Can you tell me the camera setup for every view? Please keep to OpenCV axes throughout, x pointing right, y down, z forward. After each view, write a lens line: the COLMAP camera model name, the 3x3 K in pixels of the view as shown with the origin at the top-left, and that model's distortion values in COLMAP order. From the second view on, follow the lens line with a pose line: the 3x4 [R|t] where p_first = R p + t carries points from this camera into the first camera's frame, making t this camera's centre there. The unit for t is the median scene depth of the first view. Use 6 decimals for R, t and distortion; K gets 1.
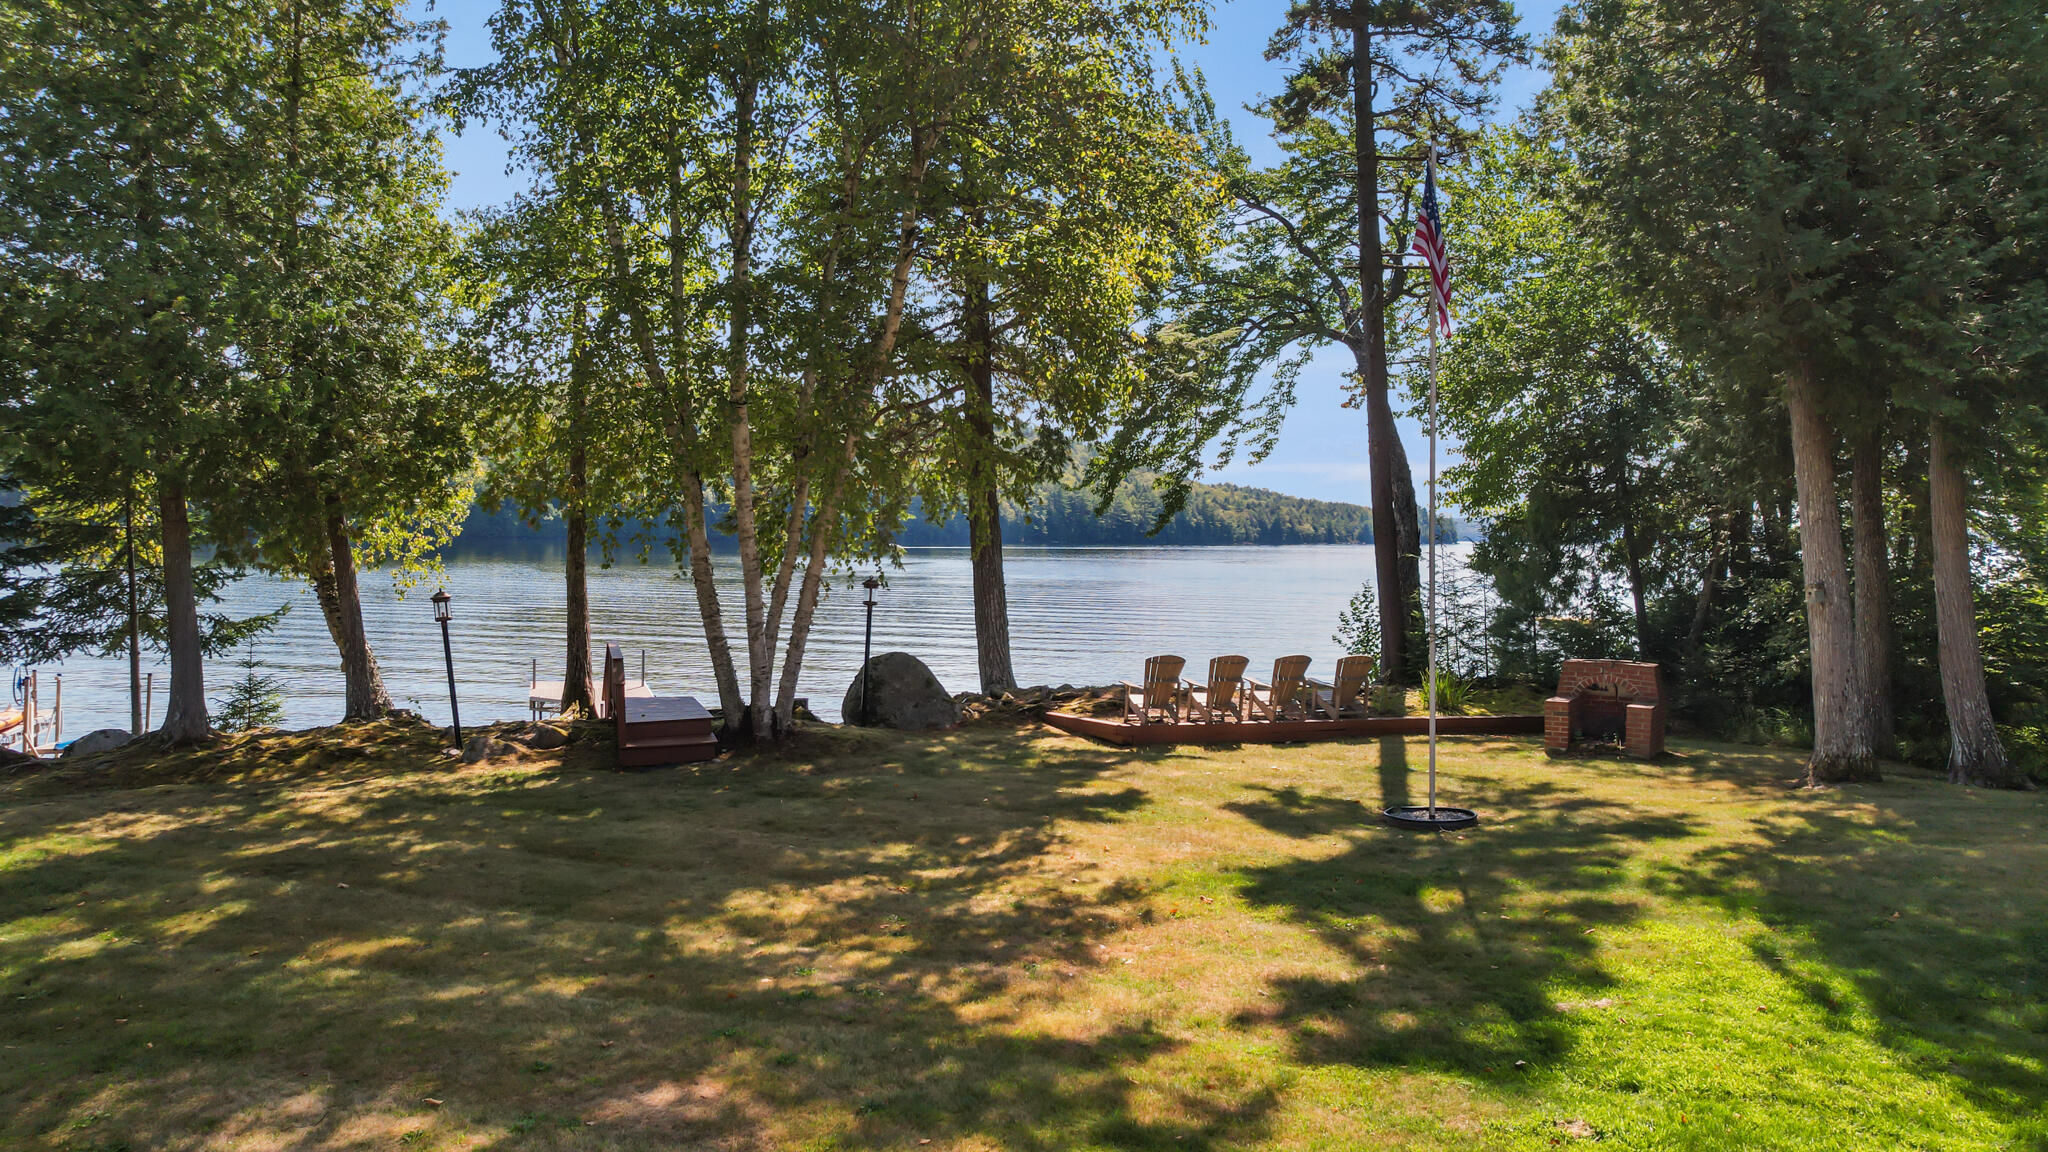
lens RADIAL K [[1340.5, 0, 1041.9], [0, 1340.5, 570.7], [0, 0, 1]] dist [-0.057521, 0.033603]
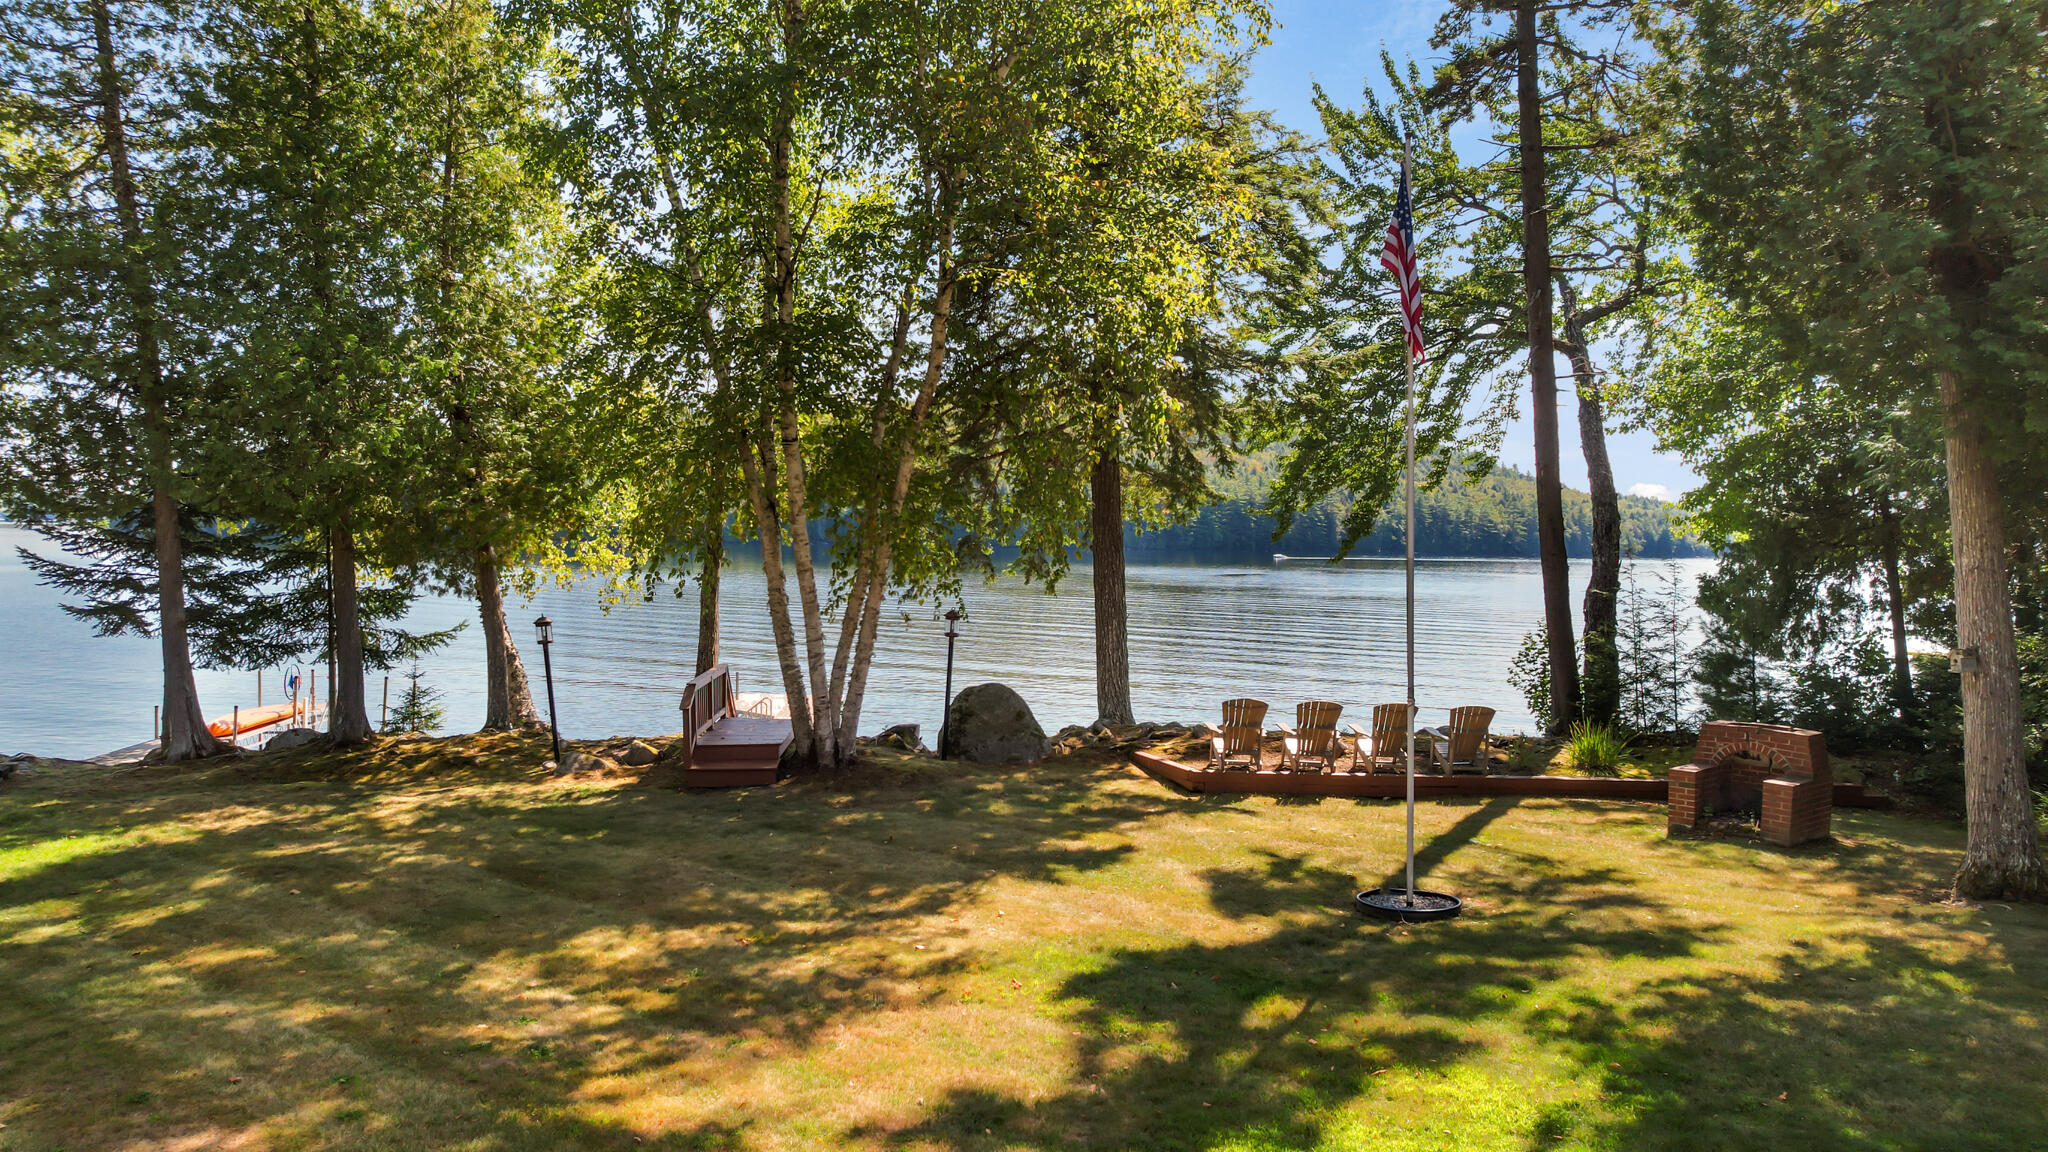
lens RADIAL K [[1340.5, 0, 1020.5], [0, 1340.5, 575.1], [0, 0, 1]] dist [-0.057521, 0.033603]
pose [[0.959650, 0.013285, -0.280884, 0.206037], [-0.014132, 0.999900, -0.000991, -0.020490], [0.280842, 0.004921, 0.959741, 0.056729]]
